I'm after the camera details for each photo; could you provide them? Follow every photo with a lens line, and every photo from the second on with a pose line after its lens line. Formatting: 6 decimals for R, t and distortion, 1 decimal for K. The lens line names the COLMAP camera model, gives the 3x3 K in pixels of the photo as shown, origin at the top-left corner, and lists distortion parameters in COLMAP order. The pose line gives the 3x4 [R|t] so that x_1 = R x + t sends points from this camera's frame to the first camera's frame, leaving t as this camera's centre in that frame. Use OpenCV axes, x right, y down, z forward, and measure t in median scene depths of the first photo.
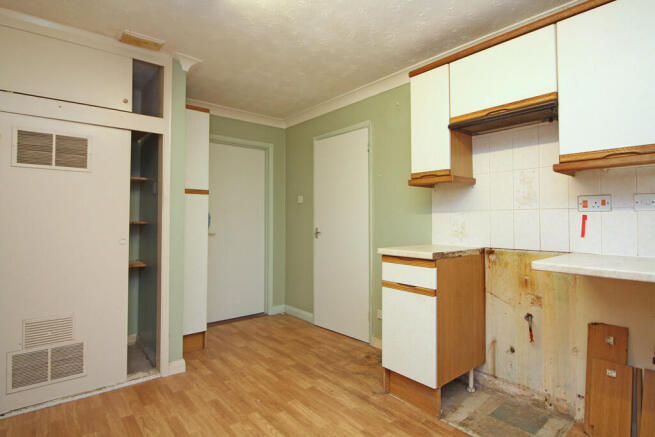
lens RADIAL K [[346.6, 0, 331.0], [0, 346.6, 216.1], [0, 0, 1]] dist [-0.013728, -0.004560]
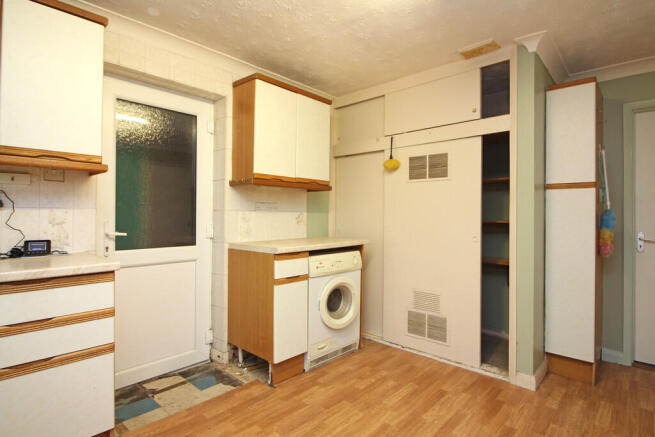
lens RADIAL K [[346.6, 0, 329.5], [0, 346.6, 214.1], [0, 0, 1]] dist [-0.013728, -0.004560]
pose [[0.103499, 0.002543, -0.994626, 0.463118], [0.007560, 0.999966, 0.003343, -0.013991], [0.994601, -0.007866, 0.103476, 0.446696]]
